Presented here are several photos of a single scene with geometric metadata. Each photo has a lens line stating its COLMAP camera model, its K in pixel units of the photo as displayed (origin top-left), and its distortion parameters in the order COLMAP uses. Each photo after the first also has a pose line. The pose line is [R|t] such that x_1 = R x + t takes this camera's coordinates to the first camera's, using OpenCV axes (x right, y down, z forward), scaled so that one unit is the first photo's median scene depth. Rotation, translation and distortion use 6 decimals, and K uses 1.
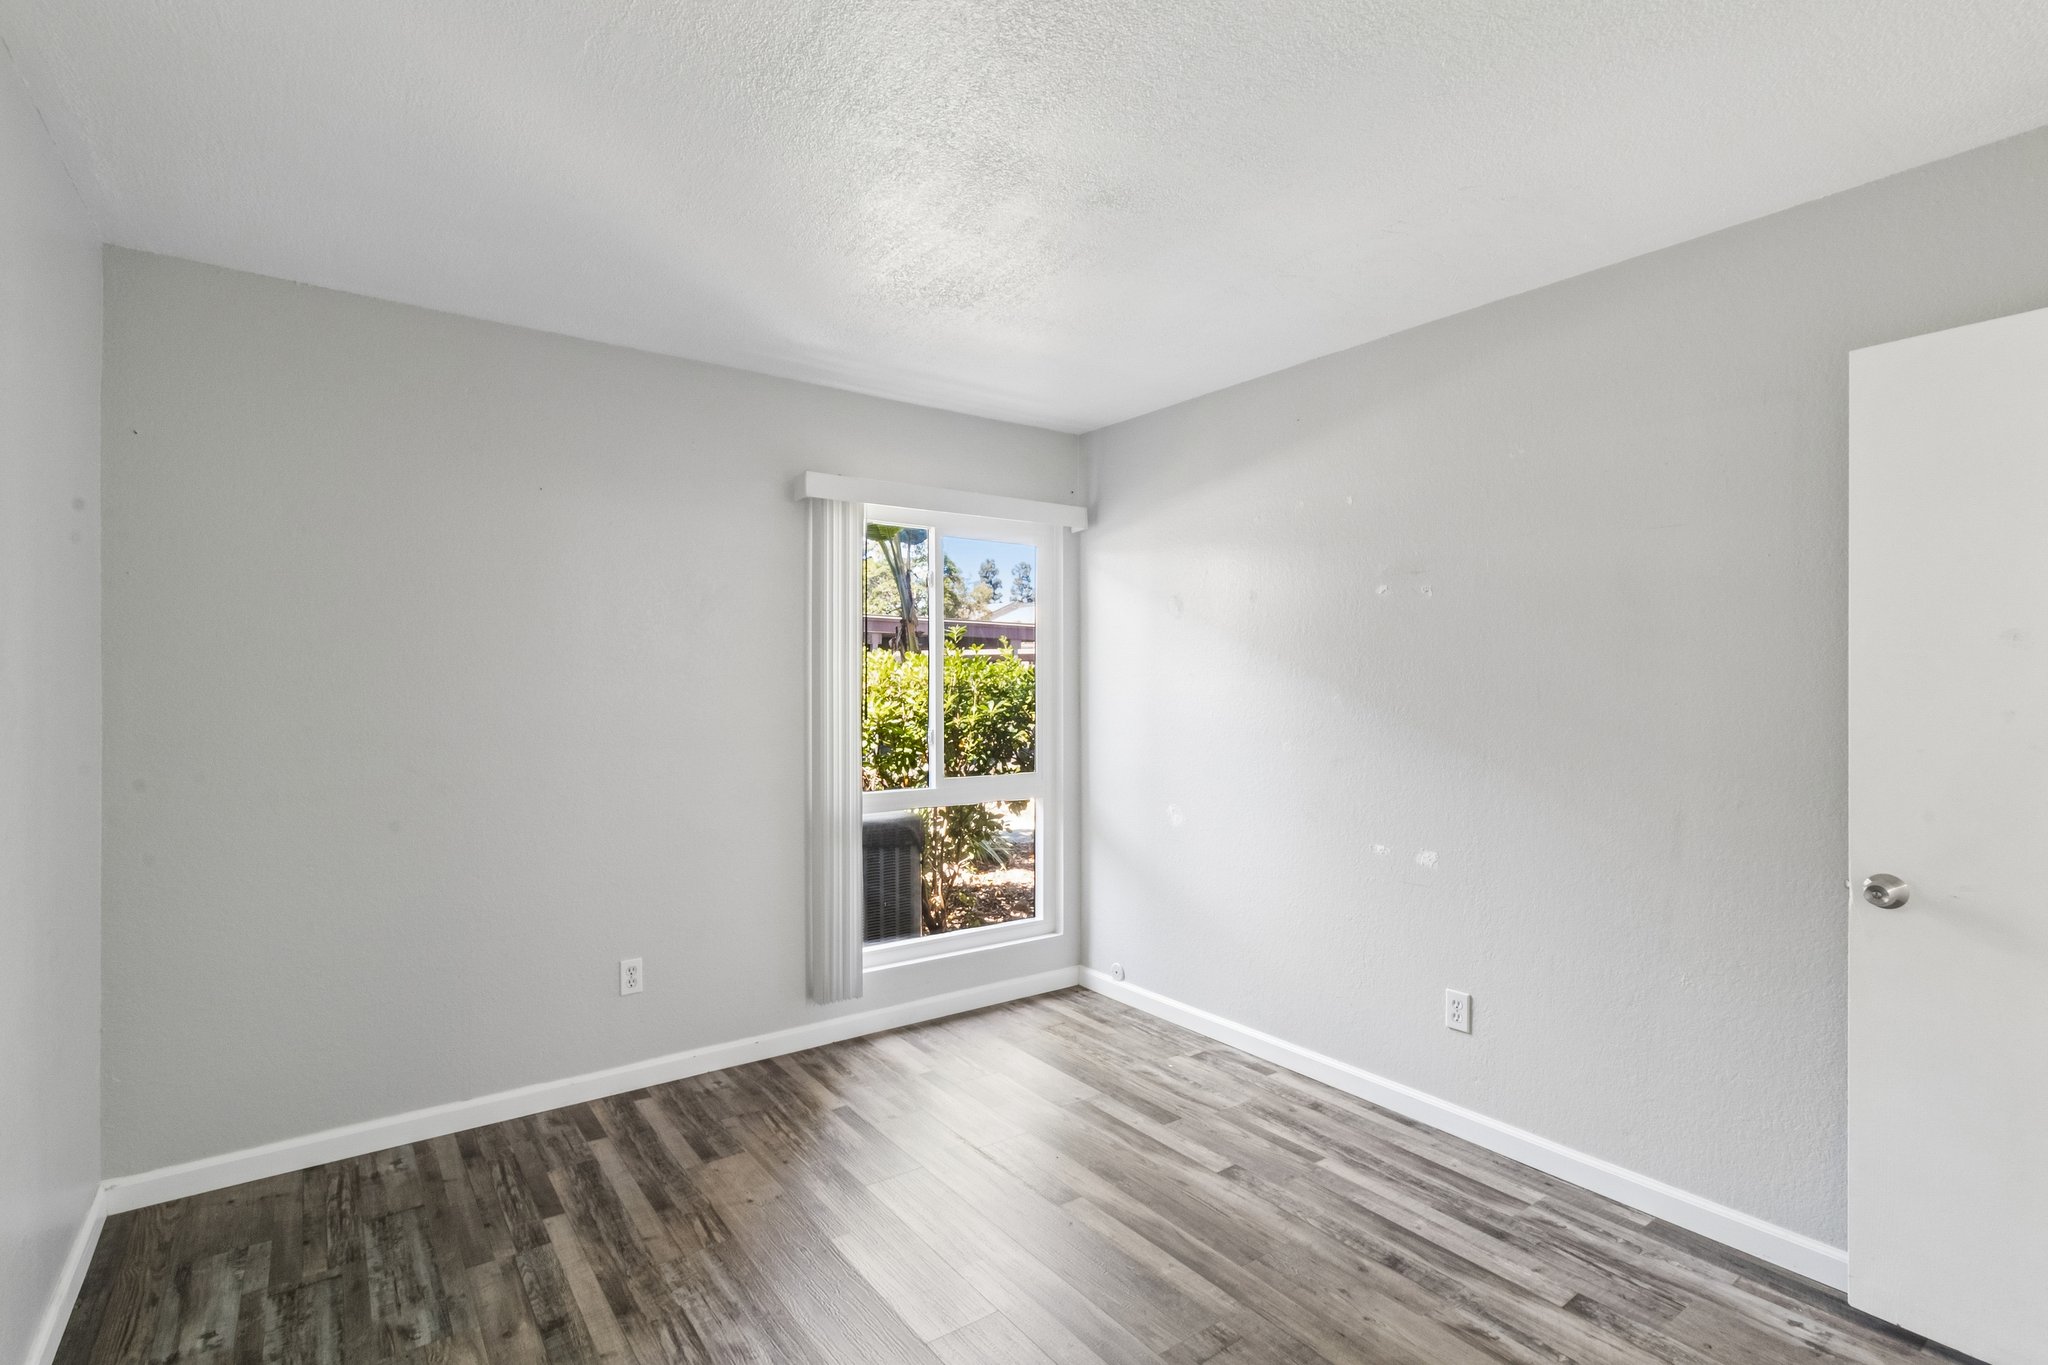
lens RADIAL K [[961.4, 0, 1021.4], [0, 961.4, 685.1], [0, 0, 1]] dist [-0.000752, 0.001737]
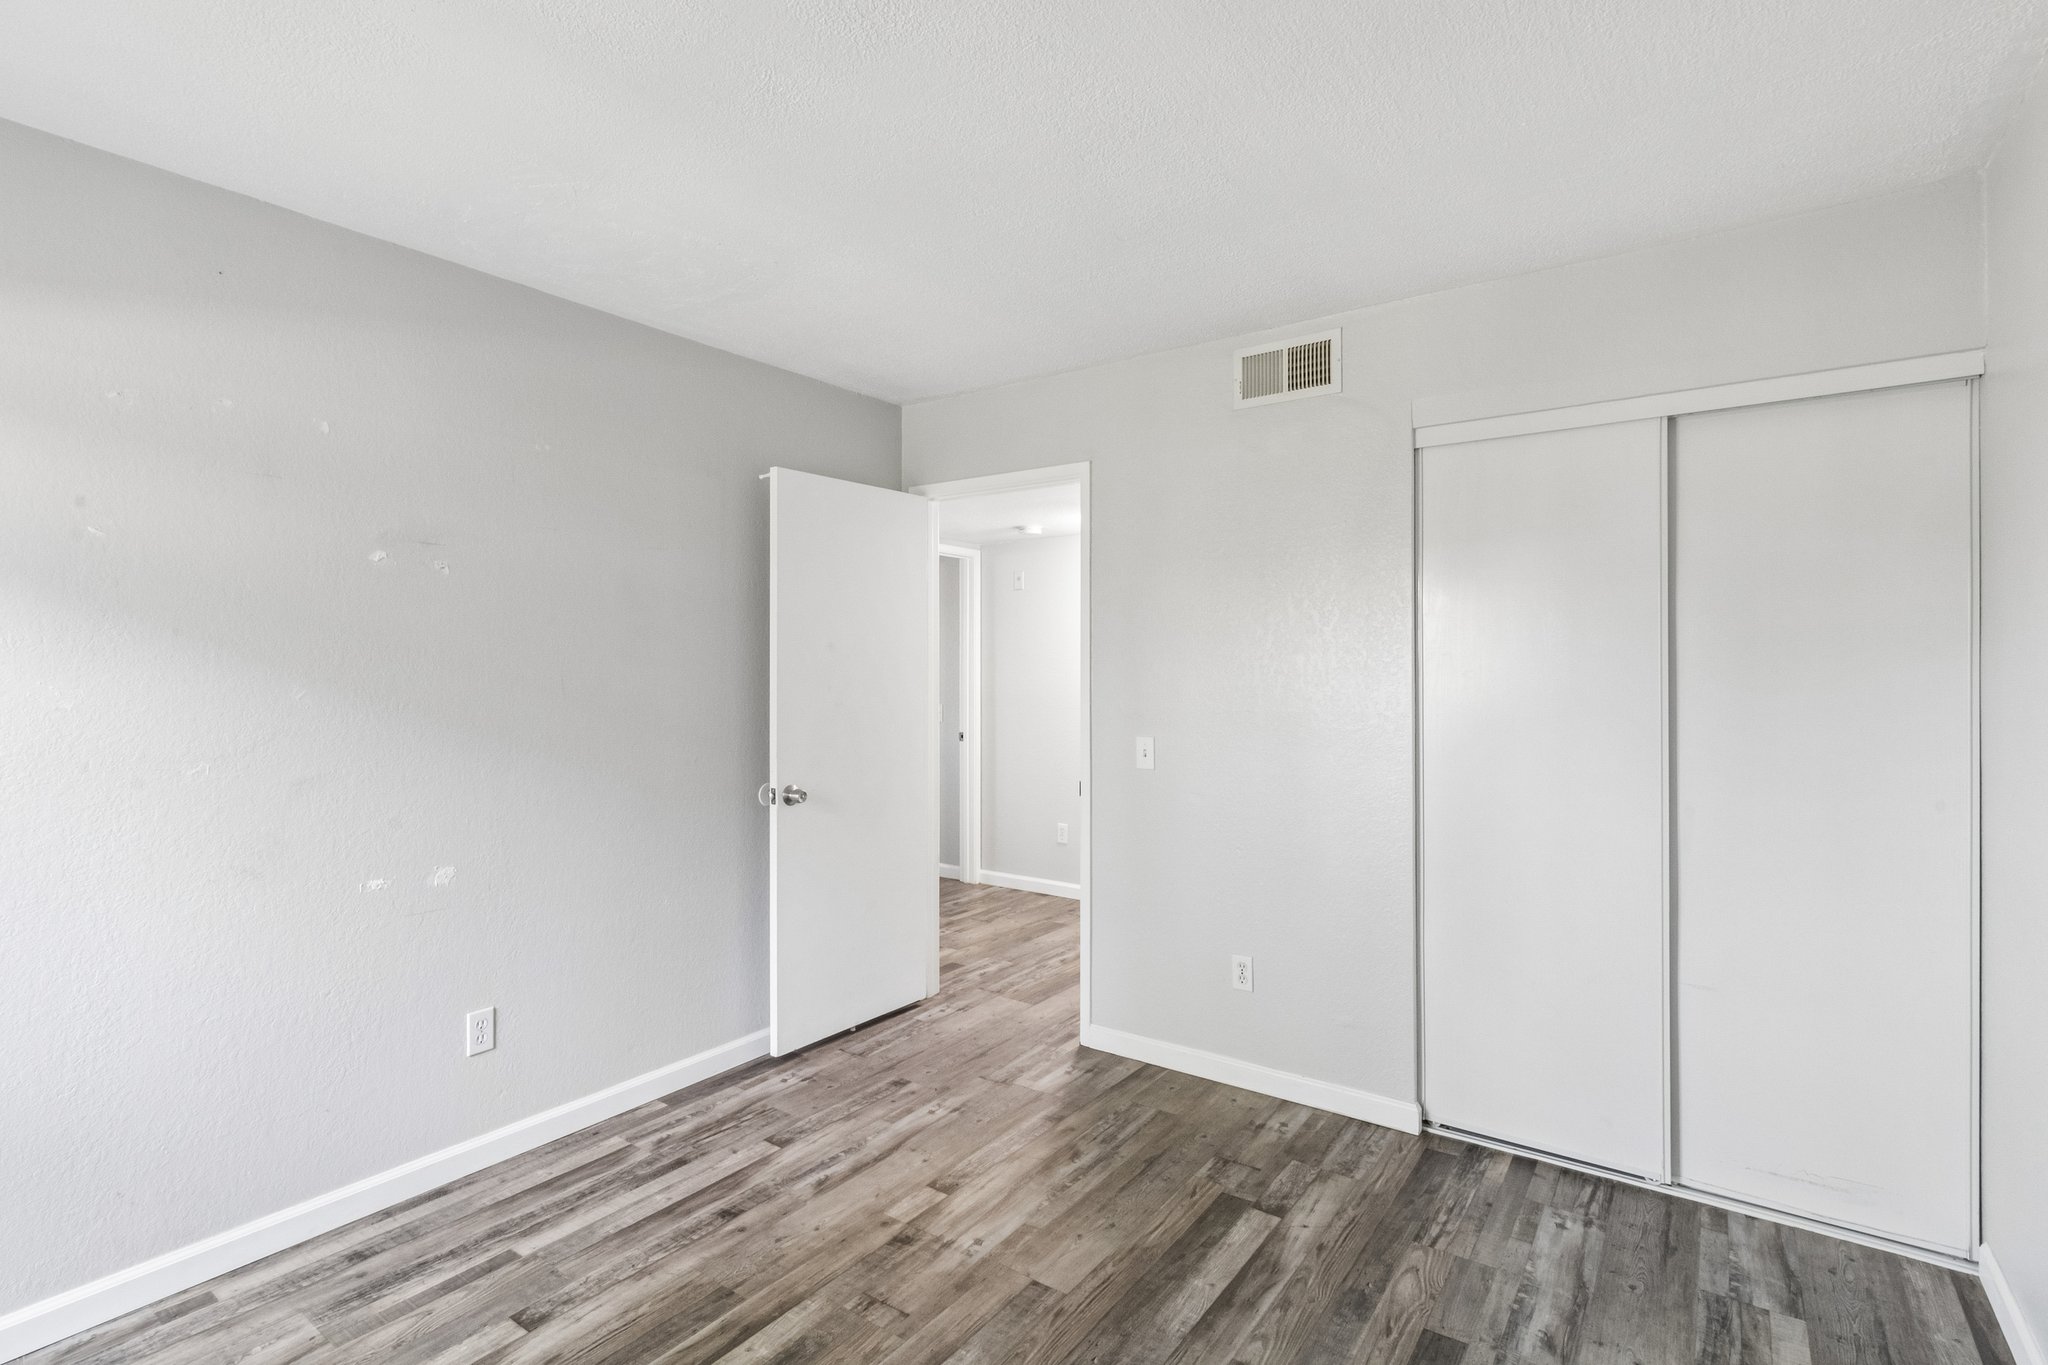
lens RADIAL K [[961.4, 0, 983.2], [0, 961.4, 665.4], [0, 0, 1]] dist [-0.000752, 0.001737]
pose [[-0.283016, 0.006582, 0.959093, -0.573826], [0.006936, 0.999964, -0.004816, -0.002072], [-0.959090, 0.005290, -0.283052, 0.815442]]
